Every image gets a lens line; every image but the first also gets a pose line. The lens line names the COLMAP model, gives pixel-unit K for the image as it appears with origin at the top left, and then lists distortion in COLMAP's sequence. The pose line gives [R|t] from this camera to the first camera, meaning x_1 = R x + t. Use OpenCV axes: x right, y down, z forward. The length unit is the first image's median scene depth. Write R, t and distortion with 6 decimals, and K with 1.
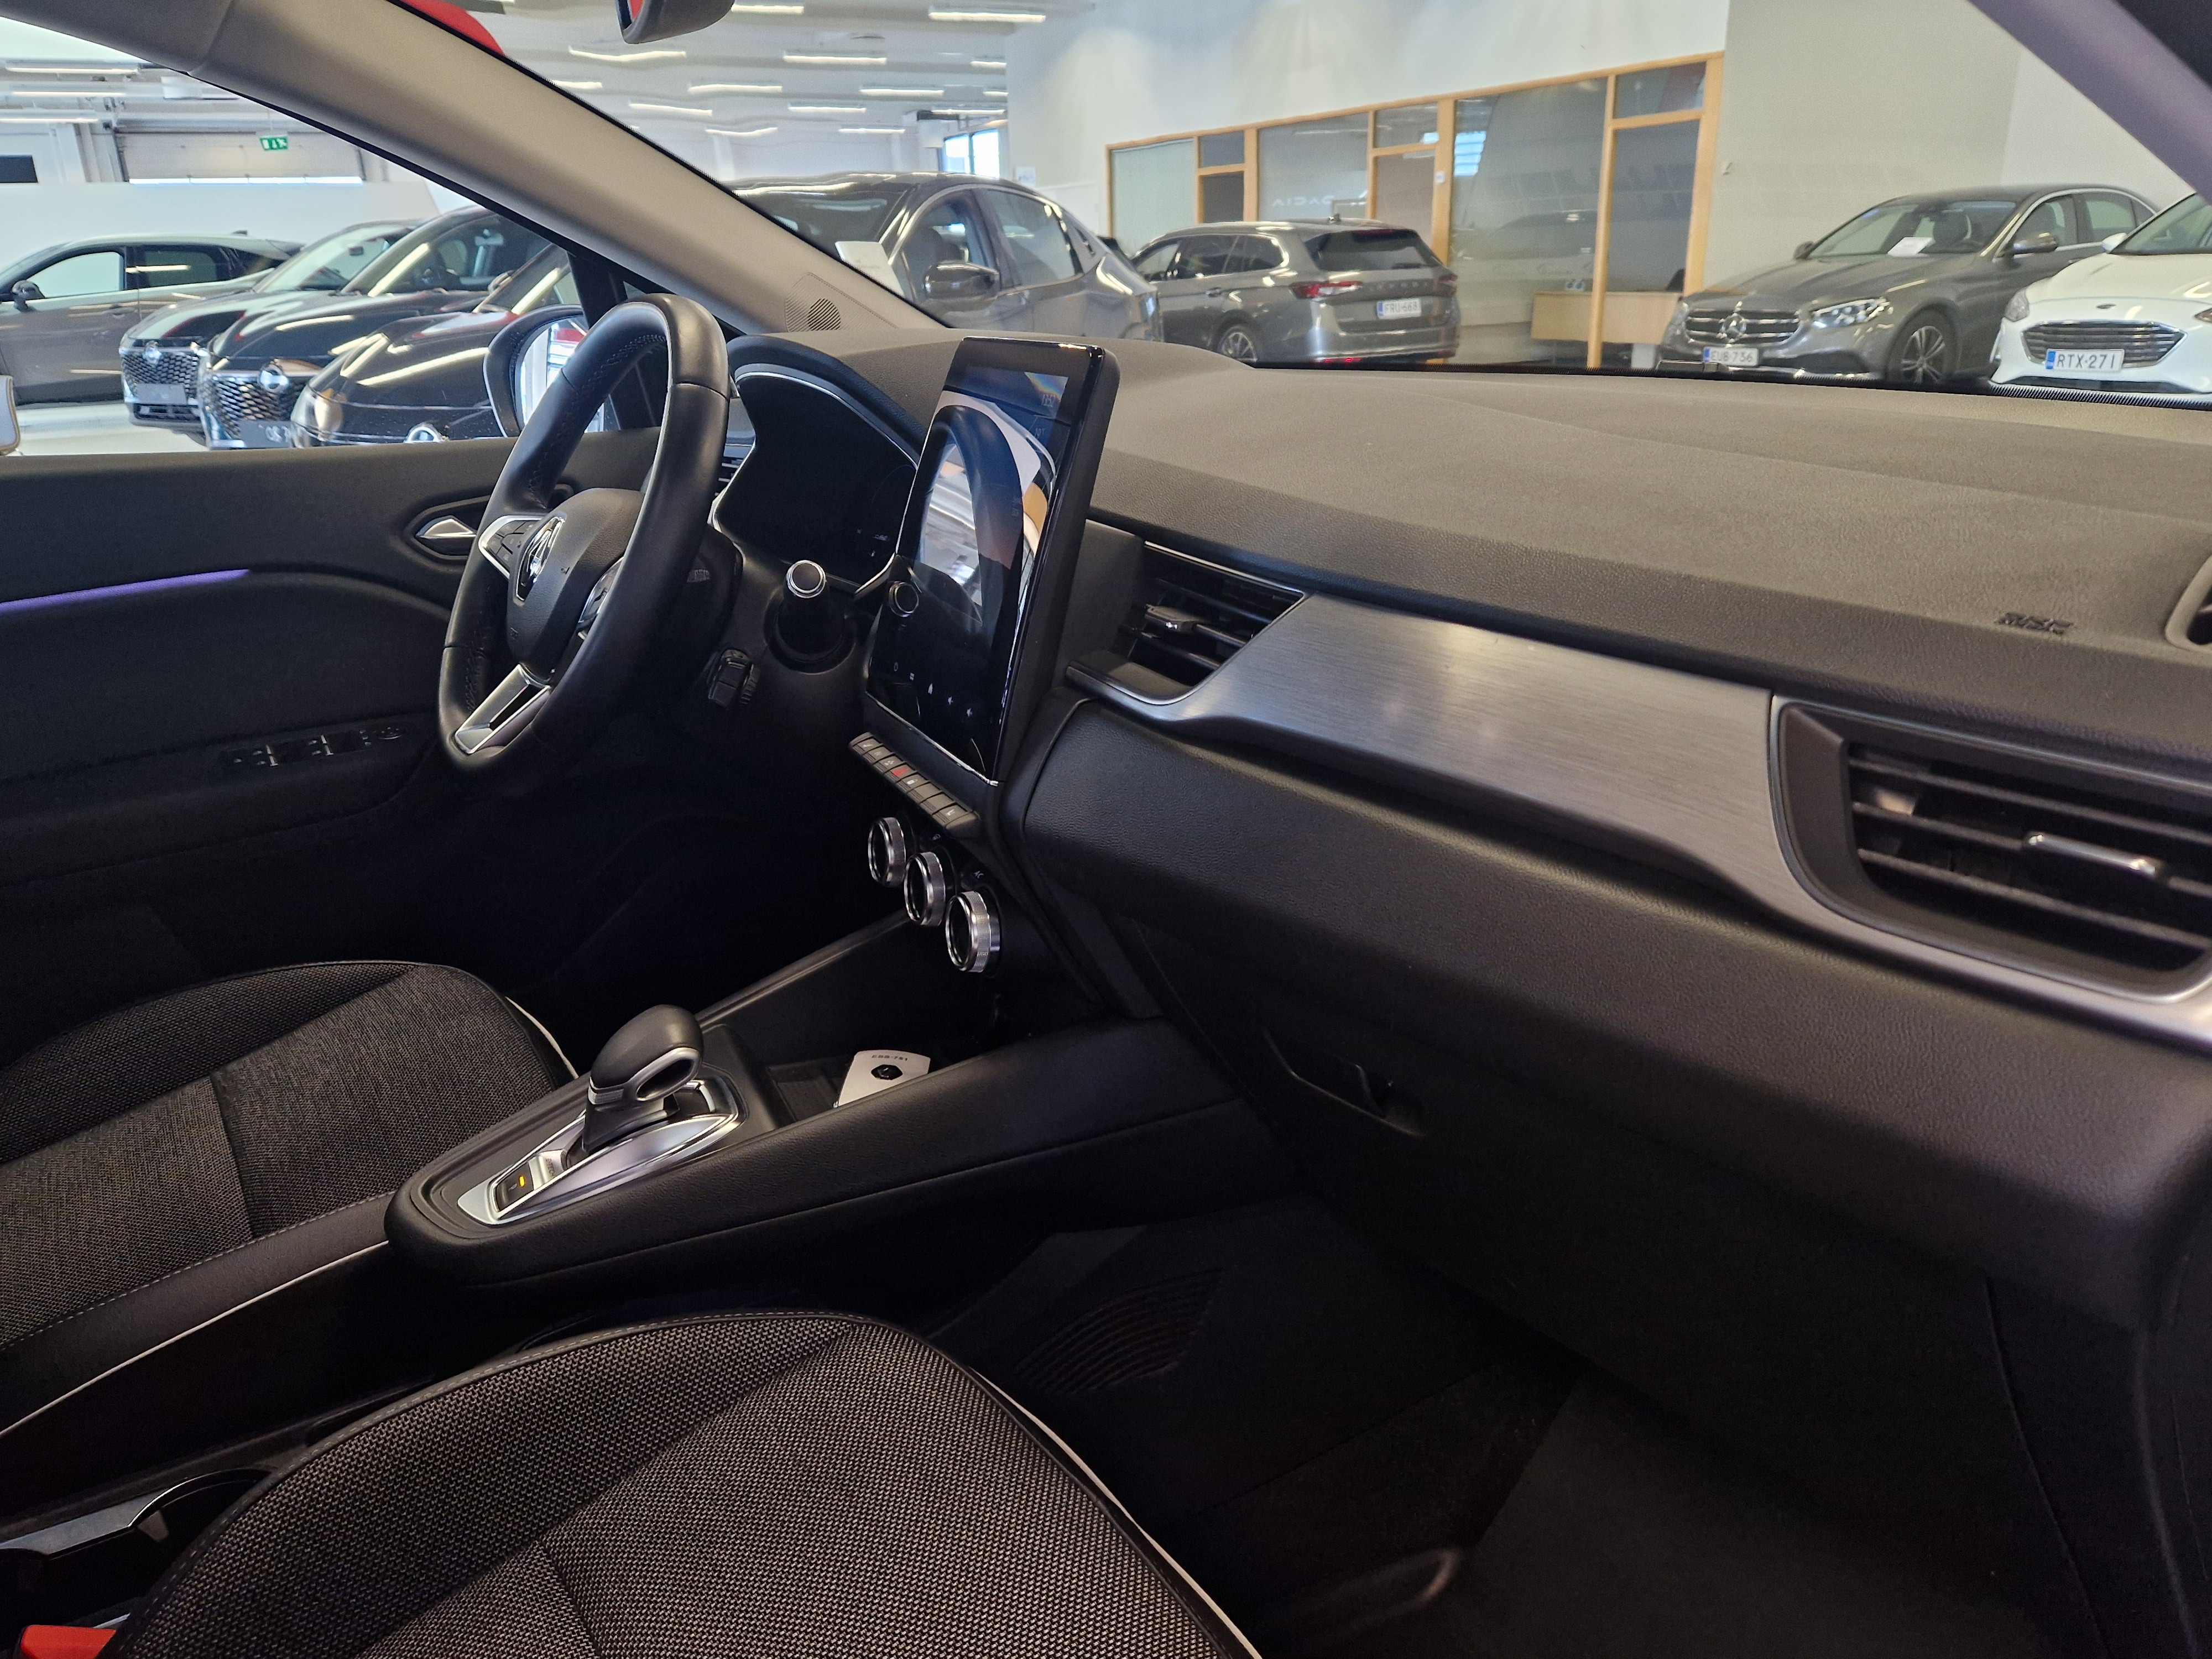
lens RADIAL K [[1595.2, 0, 1098.0], [0, 1595.2, 816.0], [0, 0, 1]] dist [0.036079, -0.046124]
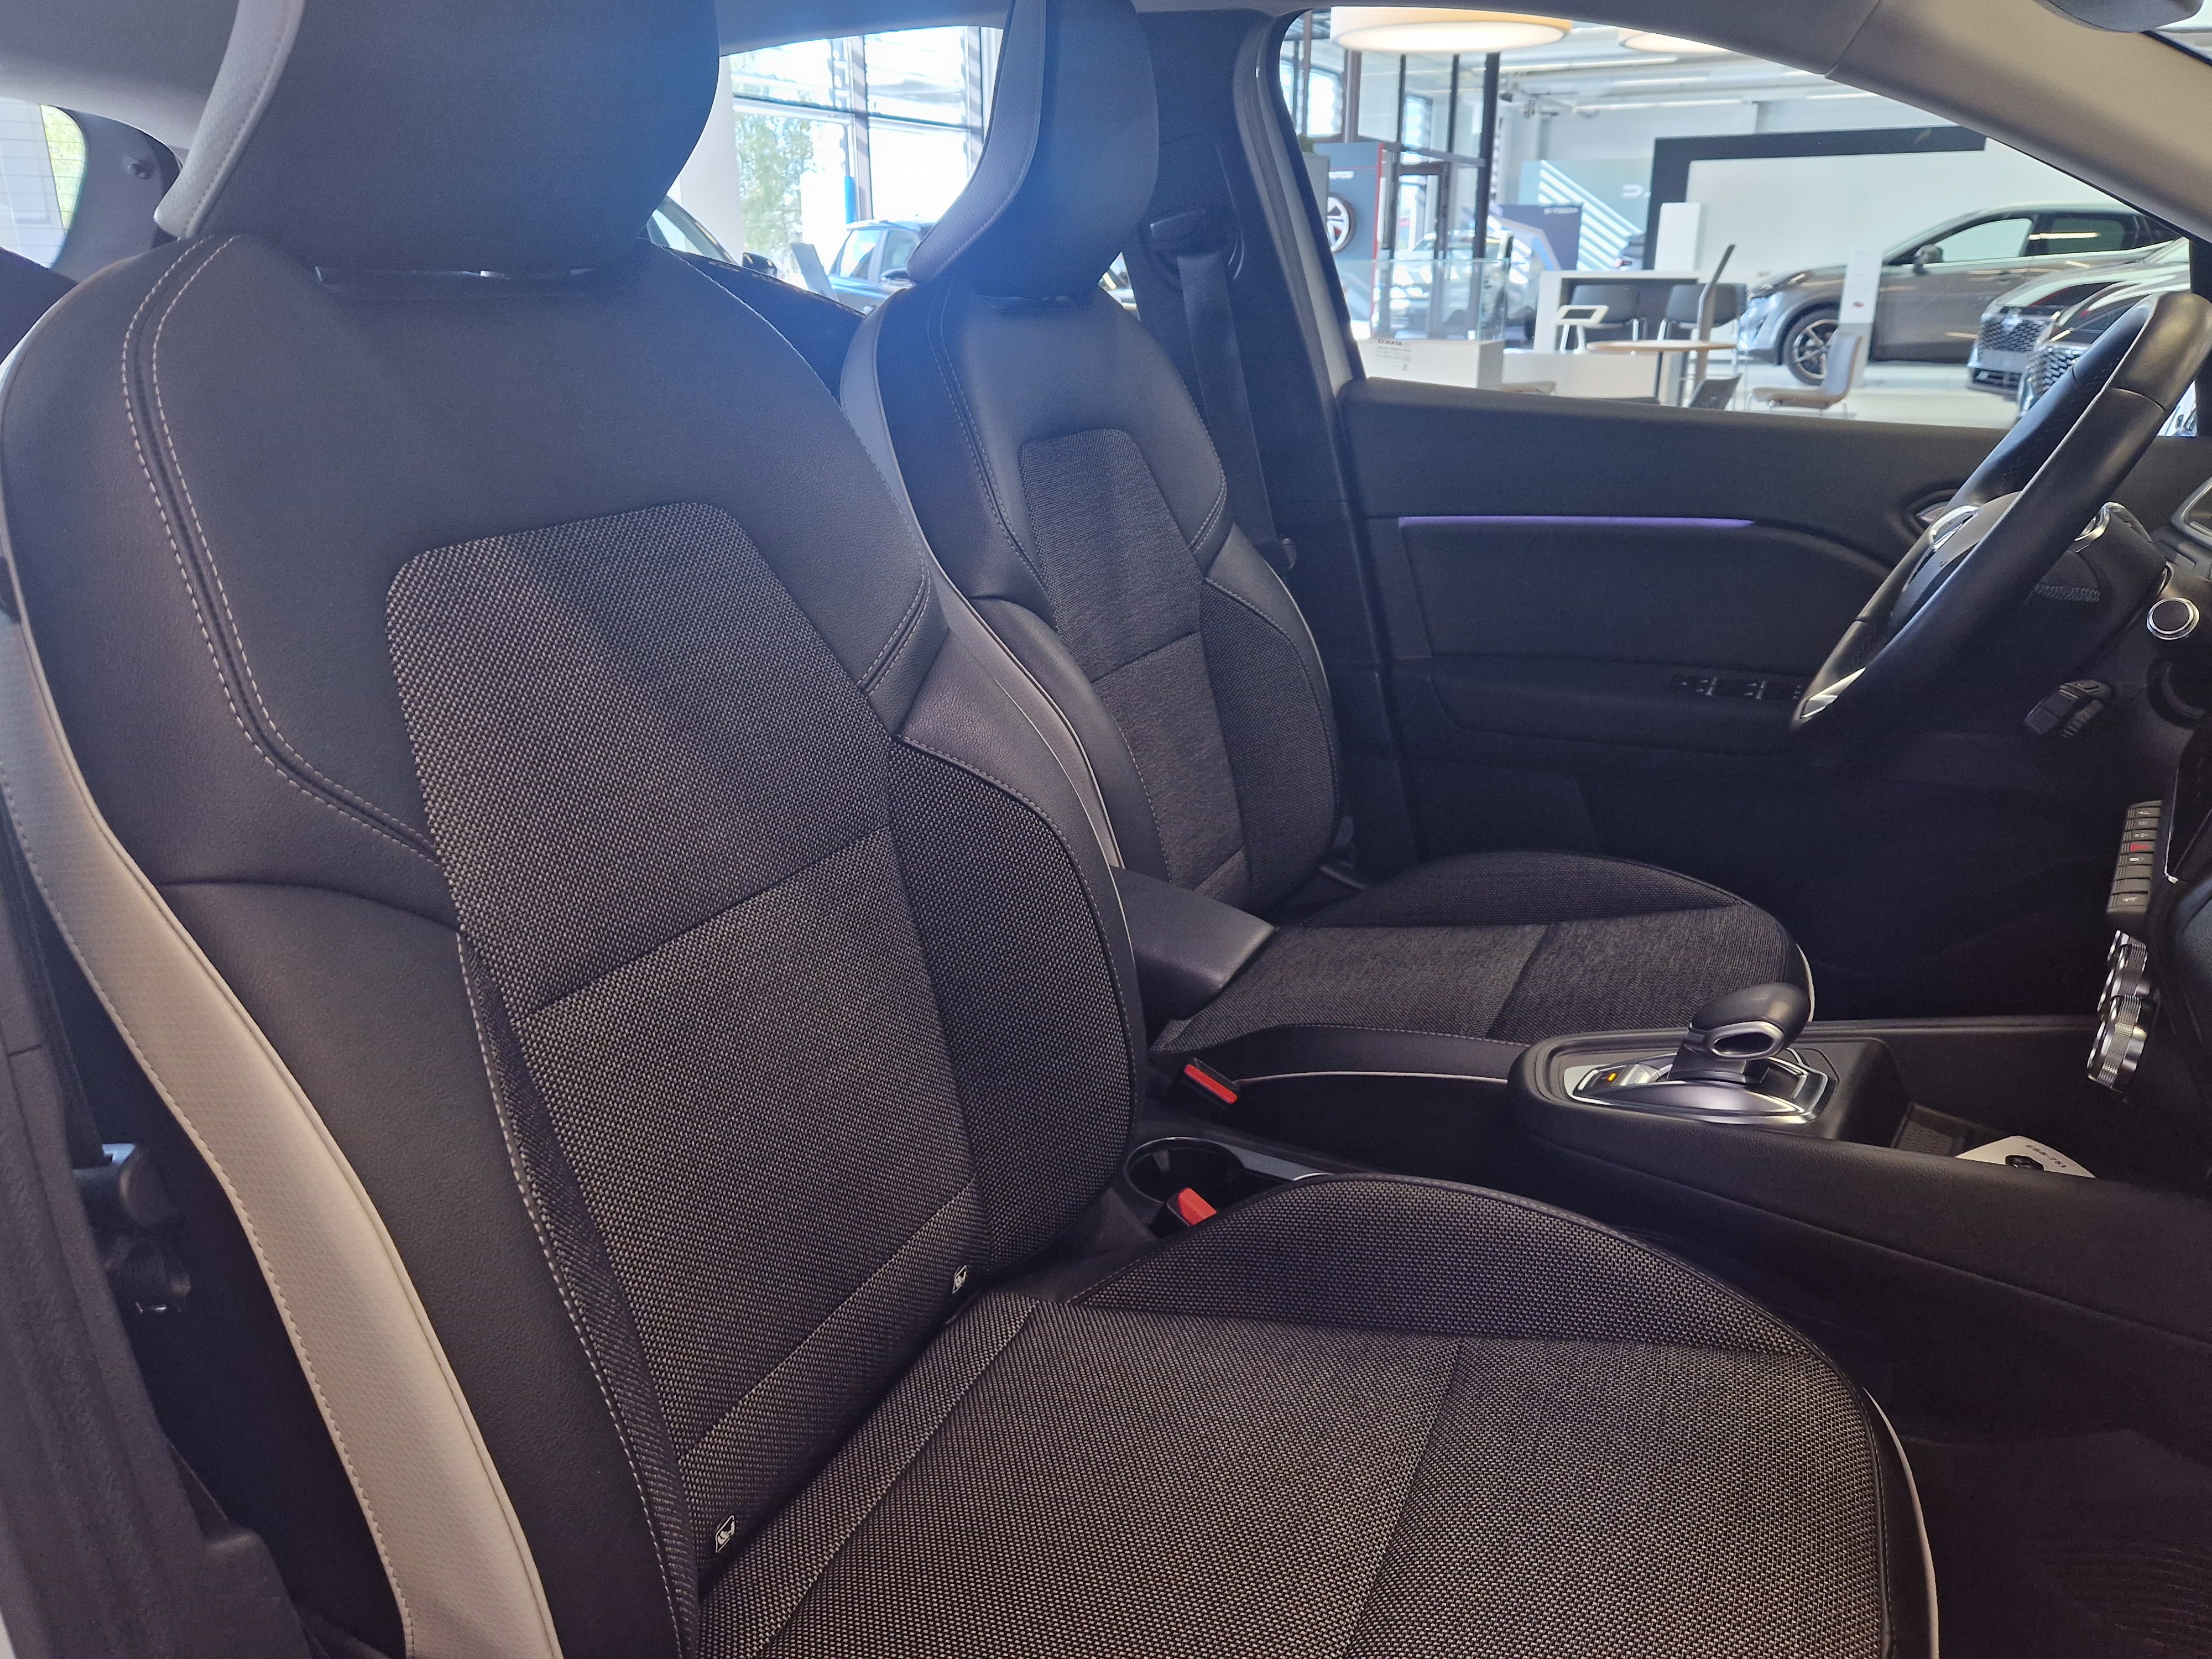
lens RADIAL K [[1595.2, 0, 1098.0], [0, 1595.2, 816.0], [0, 0, 1]] dist [0.036079, -0.046124]
pose [[0.514131, 0.300953, -0.803179, 0.187202], [-0.285665, 0.943041, 0.170500, -0.020406], [0.808743, 0.141780, 0.570818, 0.027163]]
